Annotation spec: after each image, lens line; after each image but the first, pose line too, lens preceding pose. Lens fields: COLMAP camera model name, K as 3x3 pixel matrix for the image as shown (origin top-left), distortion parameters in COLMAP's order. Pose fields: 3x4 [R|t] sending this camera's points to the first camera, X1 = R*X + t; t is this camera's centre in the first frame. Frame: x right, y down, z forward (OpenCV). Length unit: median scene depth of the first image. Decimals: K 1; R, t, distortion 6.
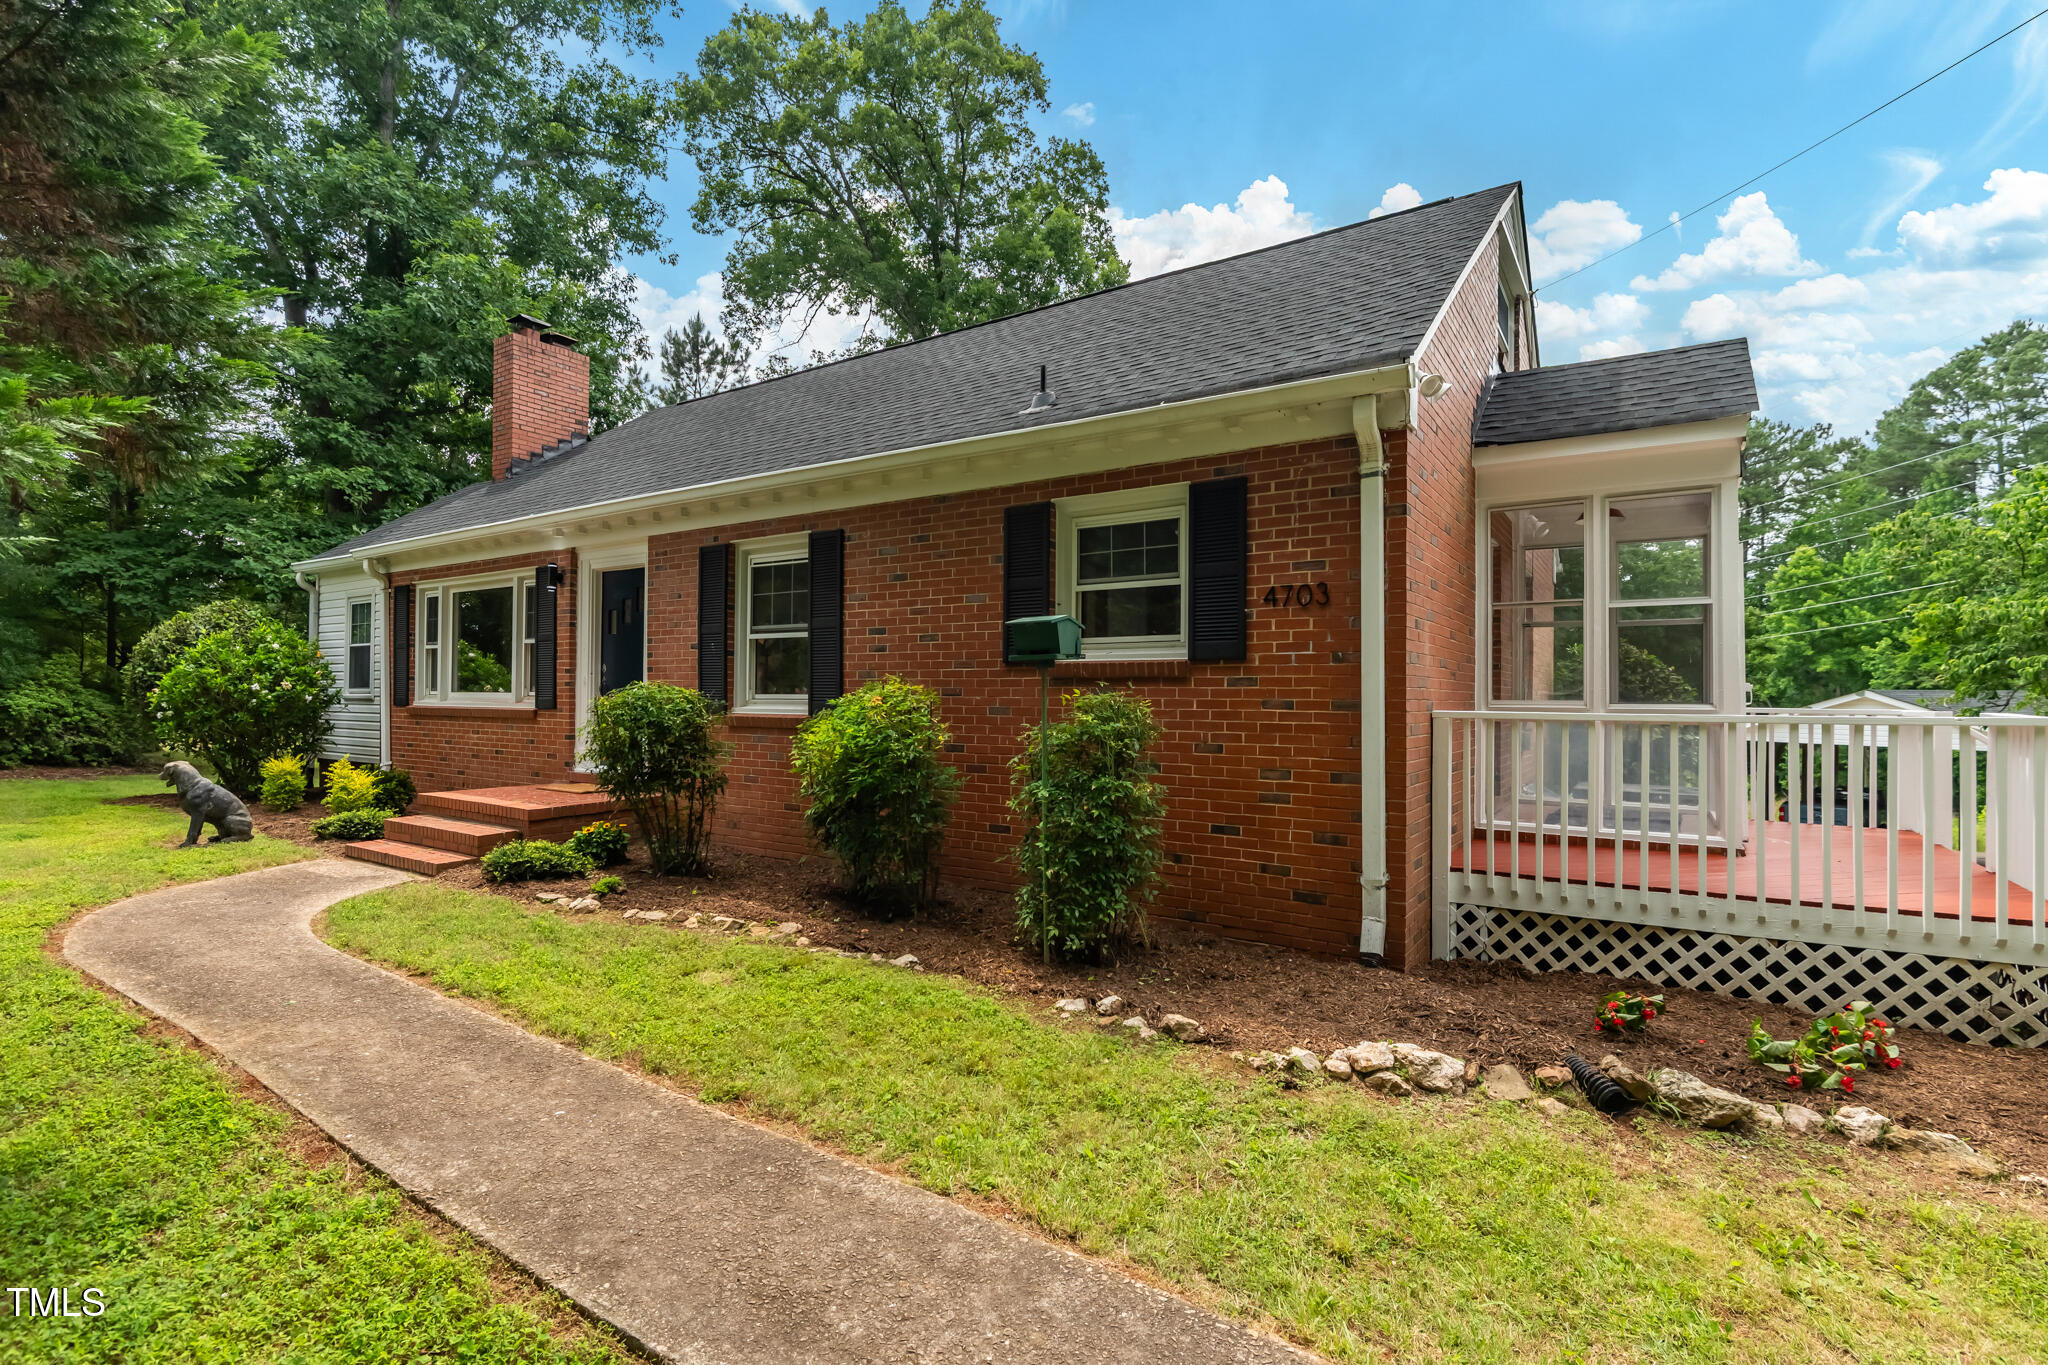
lens RADIAL K [[961.9, 0, 1024.0], [0, 961.9, 682.5], [0, 0, 1]] dist [-0.000914, -0.000126]
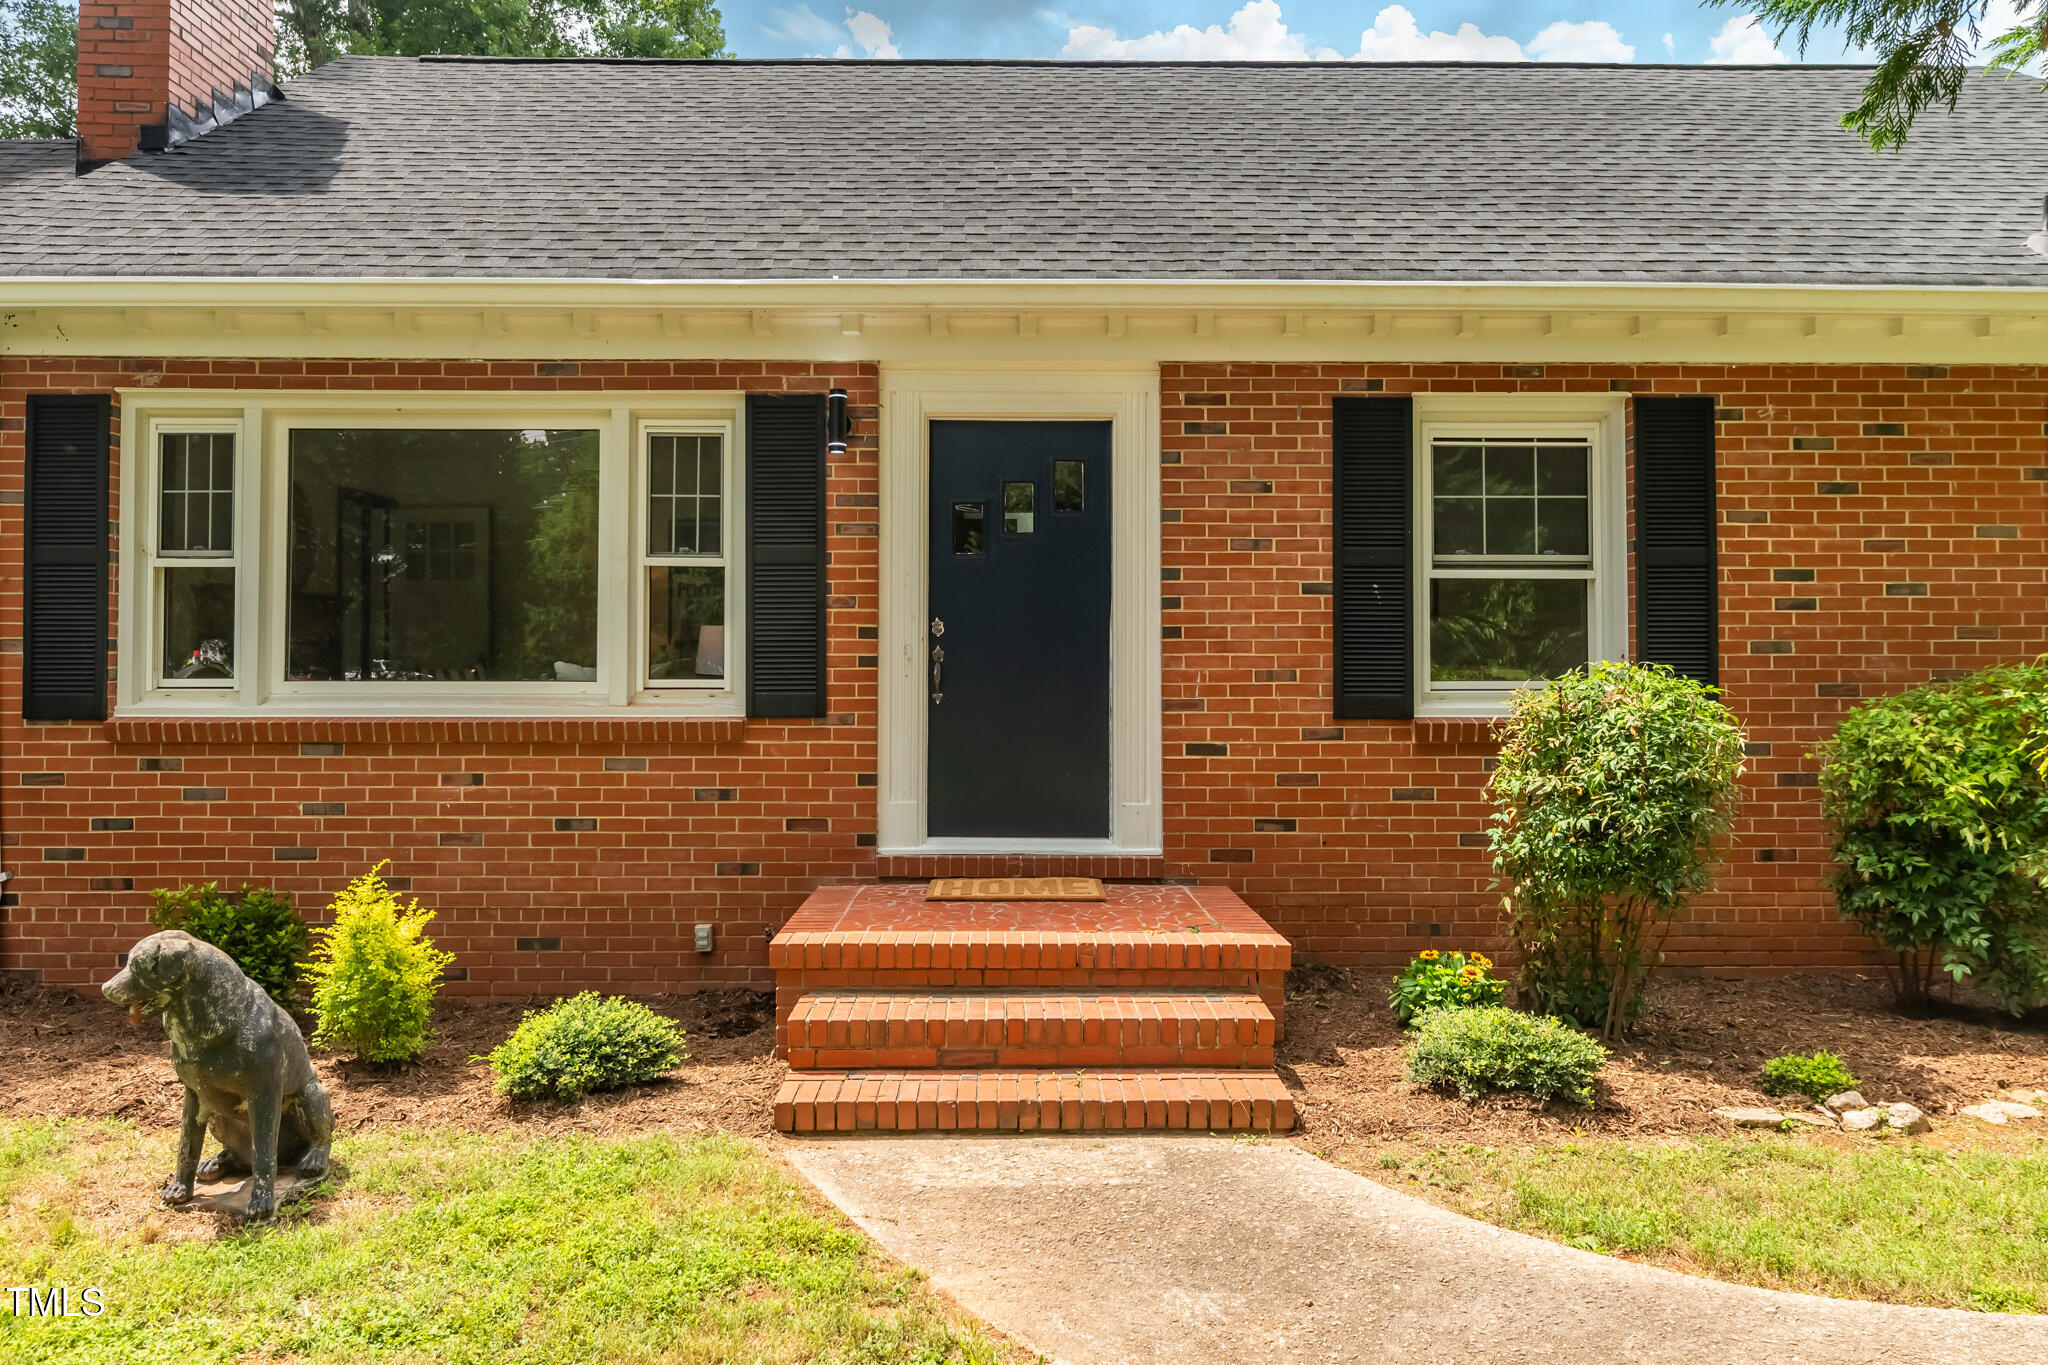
lens RADIAL K [[1194.5, 0, 1024.0], [0, 1194.5, 682.5], [0, 0, 1]] dist [0.003056, 0.000816]
pose [[0.829200, -0.003633, 0.558941, -0.848300], [-0.006035, 0.999862, 0.015451, 0.004850], [-0.558920, -0.016185, 0.829064, 0.562351]]
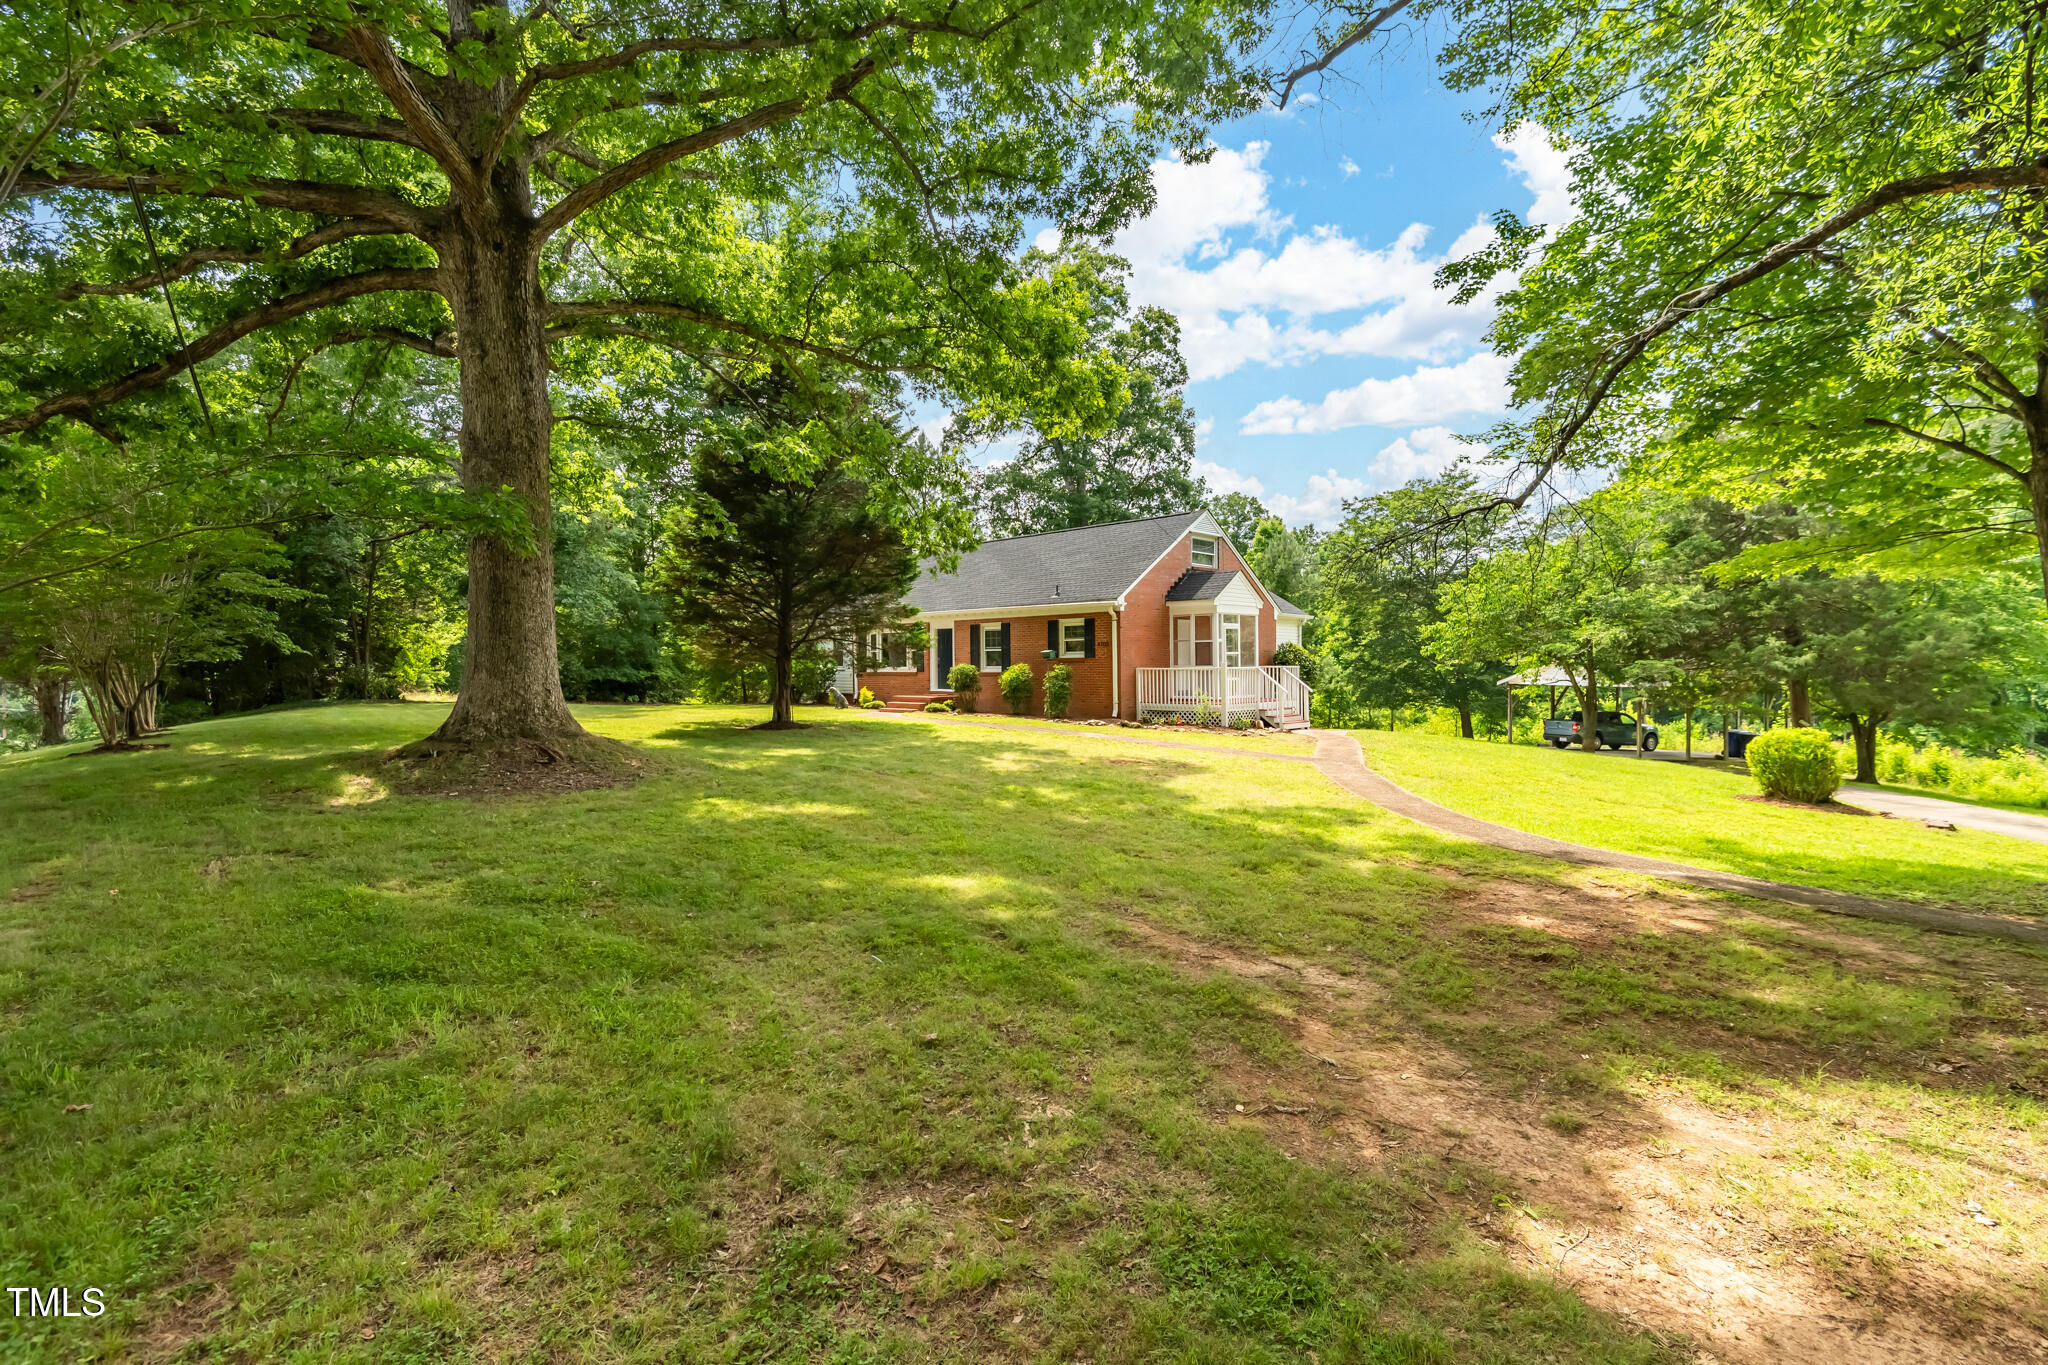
lens RADIAL K [[961.9, 0, 1024.0], [0, 961.9, 682.5], [0, 0, 1]] dist [-0.000914, -0.000126]
pose [[0.983431, -0.012513, -0.180851, 0.498284], [0.018314, 0.999369, 0.030438, -0.033478], [0.180356, -0.033246, 0.983039, -2.470018]]
